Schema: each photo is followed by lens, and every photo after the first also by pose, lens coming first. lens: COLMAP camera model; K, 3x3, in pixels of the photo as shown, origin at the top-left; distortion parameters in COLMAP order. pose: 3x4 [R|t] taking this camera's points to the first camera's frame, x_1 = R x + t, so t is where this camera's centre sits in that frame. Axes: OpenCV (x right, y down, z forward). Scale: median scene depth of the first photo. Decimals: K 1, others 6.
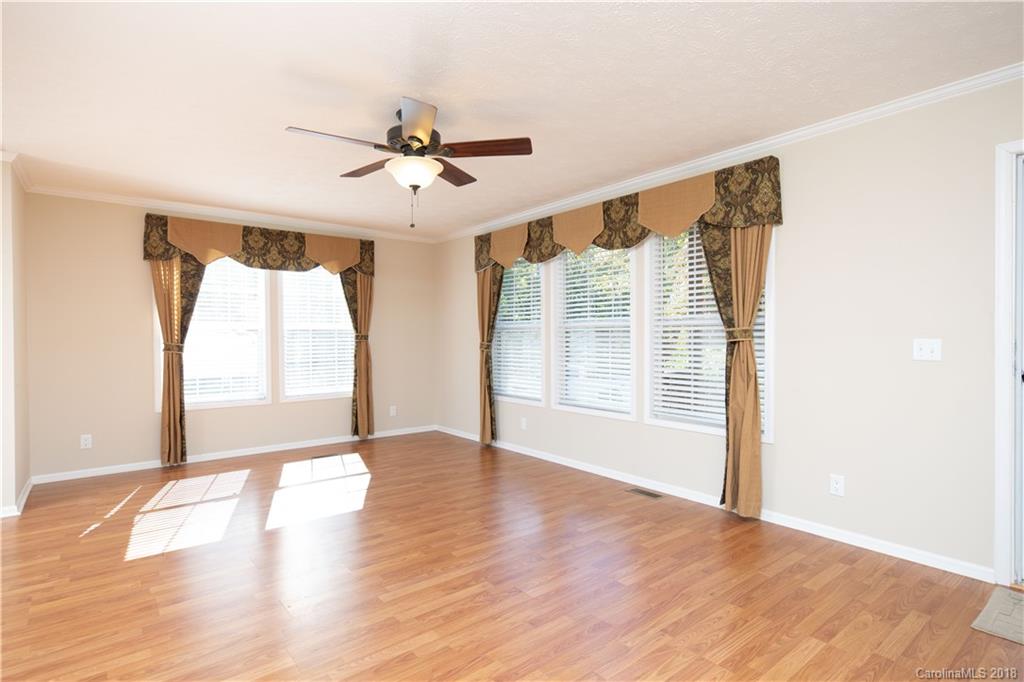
lens RADIAL K [[525.5, 0, 509.8], [0, 525.5, 341.3], [0, 0, 1]] dist [0.002621, 0.000492]
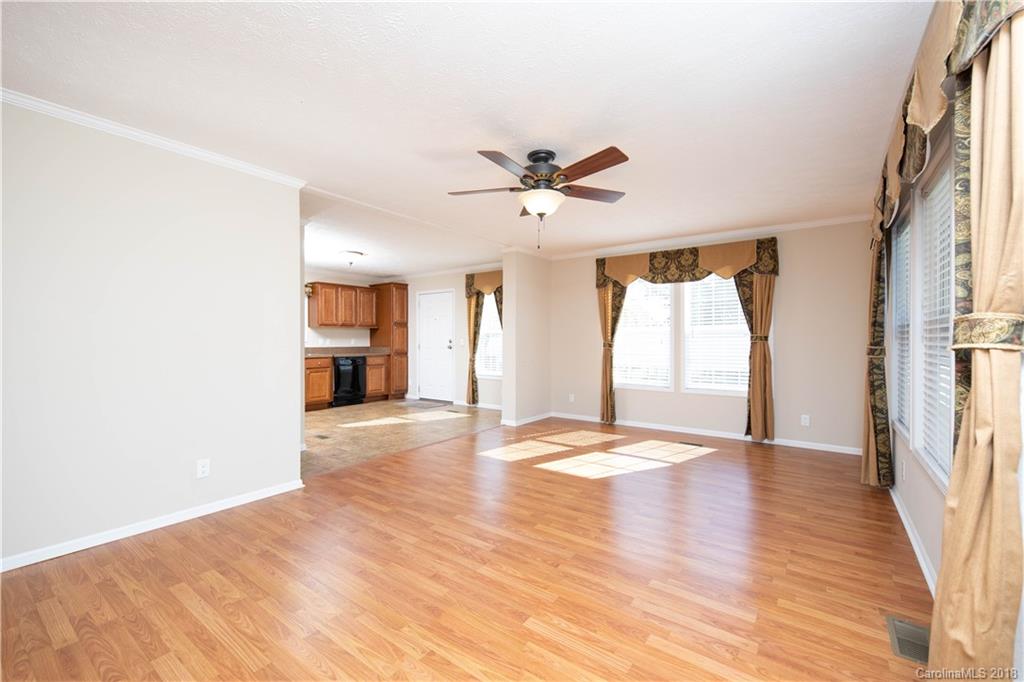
lens RADIAL K [[432.5, 0, 508.4], [0, 432.5, 339.9], [0, 0, 1]] dist [0.012754, -0.000054]
pose [[0.243073, 0.007143, -0.969982, 0.468839], [-0.009165, 0.999945, 0.005067, -0.005309], [0.969965, 0.007658, 0.243125, 0.410290]]
